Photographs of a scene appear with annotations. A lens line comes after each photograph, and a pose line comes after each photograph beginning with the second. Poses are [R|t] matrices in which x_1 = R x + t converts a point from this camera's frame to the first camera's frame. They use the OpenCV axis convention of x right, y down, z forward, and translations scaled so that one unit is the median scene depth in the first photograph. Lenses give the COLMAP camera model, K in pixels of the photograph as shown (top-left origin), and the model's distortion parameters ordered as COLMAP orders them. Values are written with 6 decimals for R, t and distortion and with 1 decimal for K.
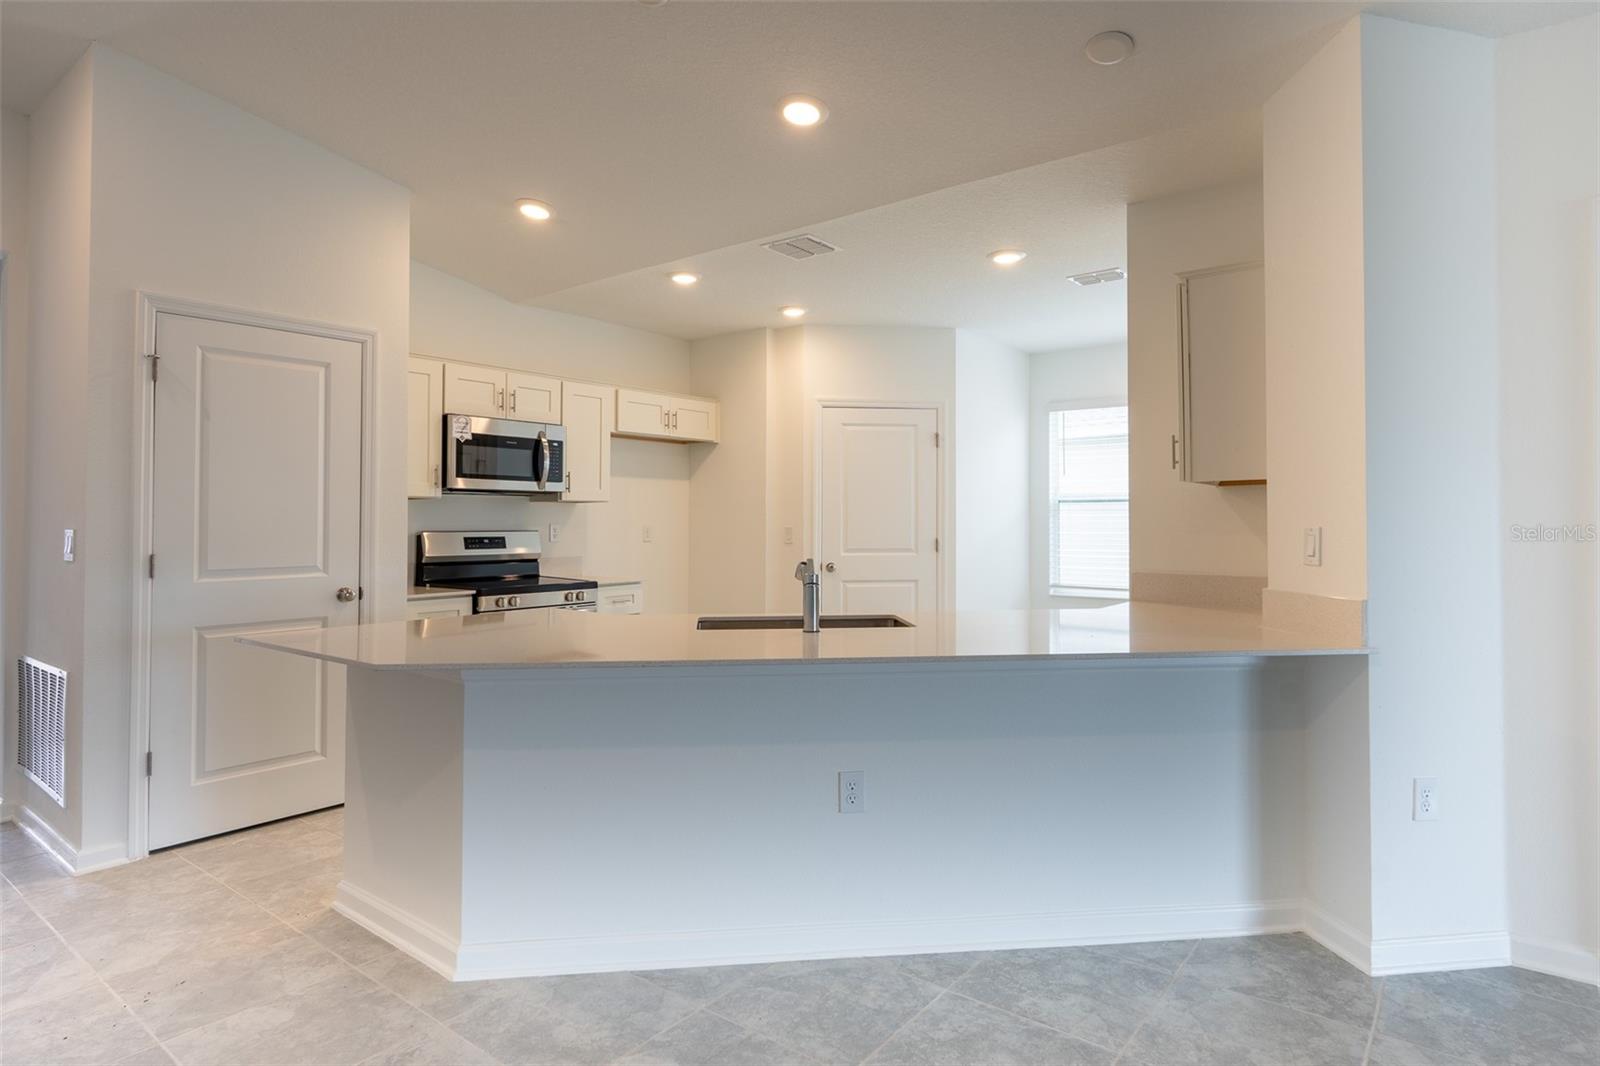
lens RADIAL K [[882.6, 0, 829.2], [0, 882.6, 503.9], [0, 0, 1]] dist [0.000142, 0.000410]
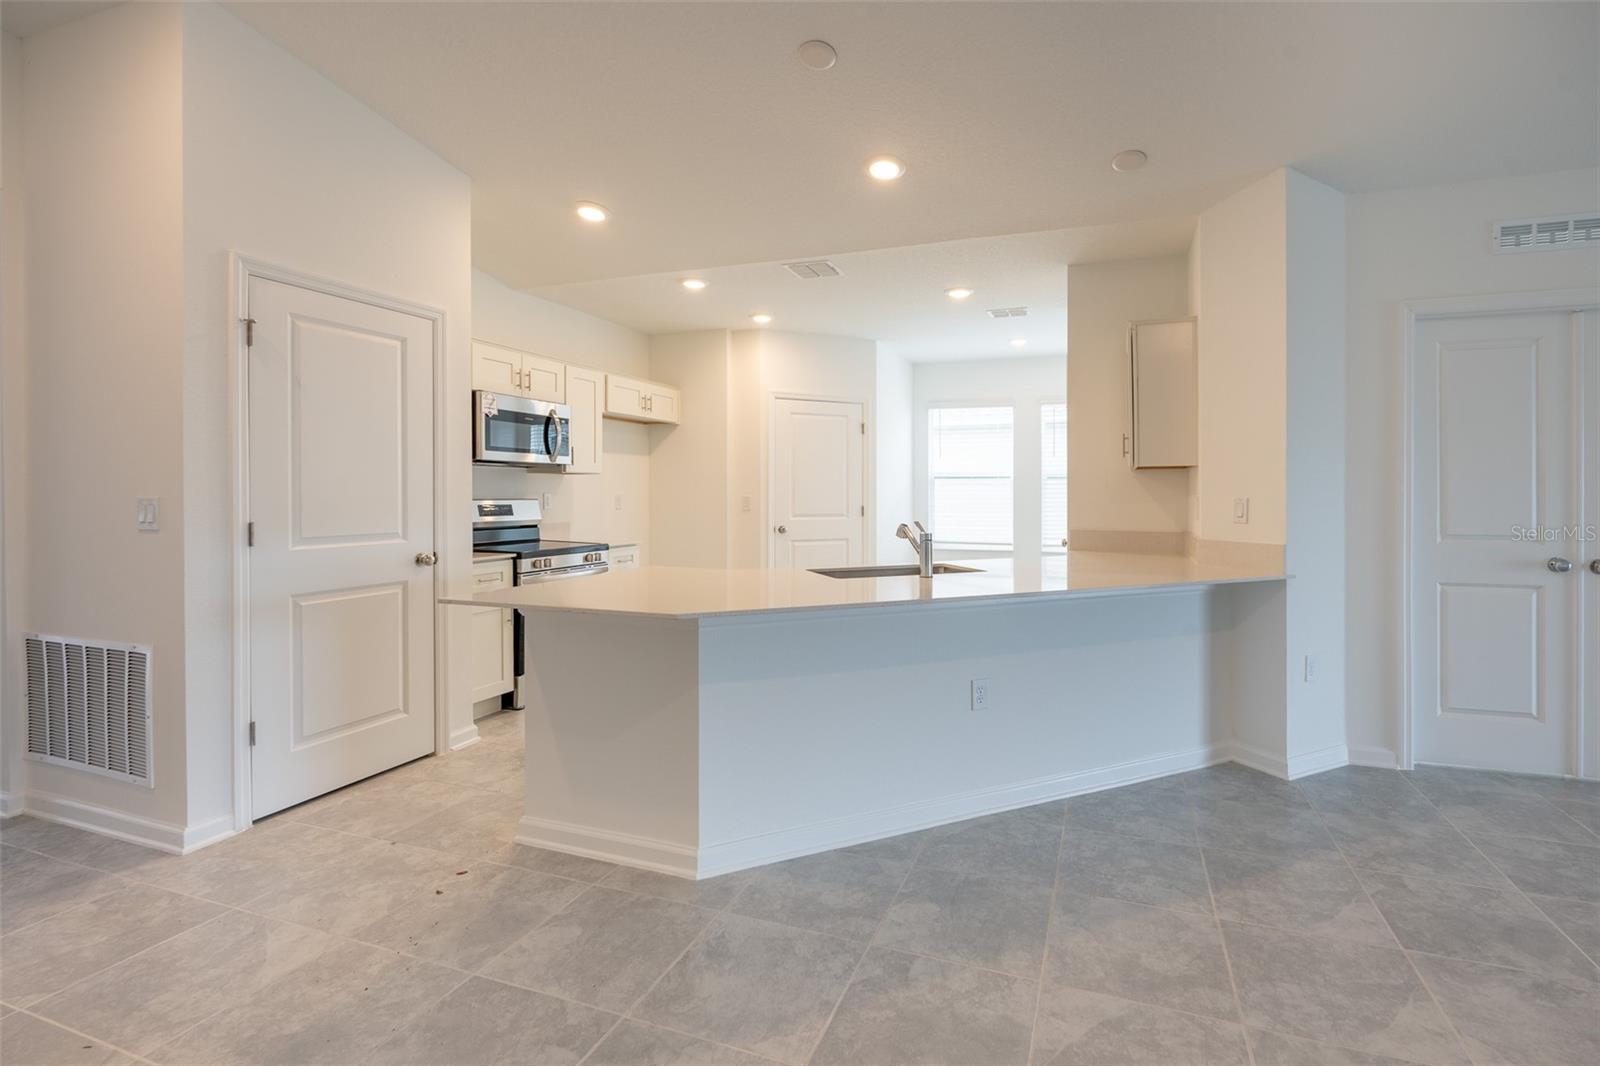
lens RADIAL K [[726.3, 0, 870.6], [0, 726.3, 493.2], [0, 0, 1]] dist [-0.000093, 0.000911]
pose [[0.947029, 0.004567, 0.321115, -0.273722], [-0.011370, 0.999749, 0.019315, 0.000736], [-0.320946, -0.021943, 0.946843, 0.008174]]
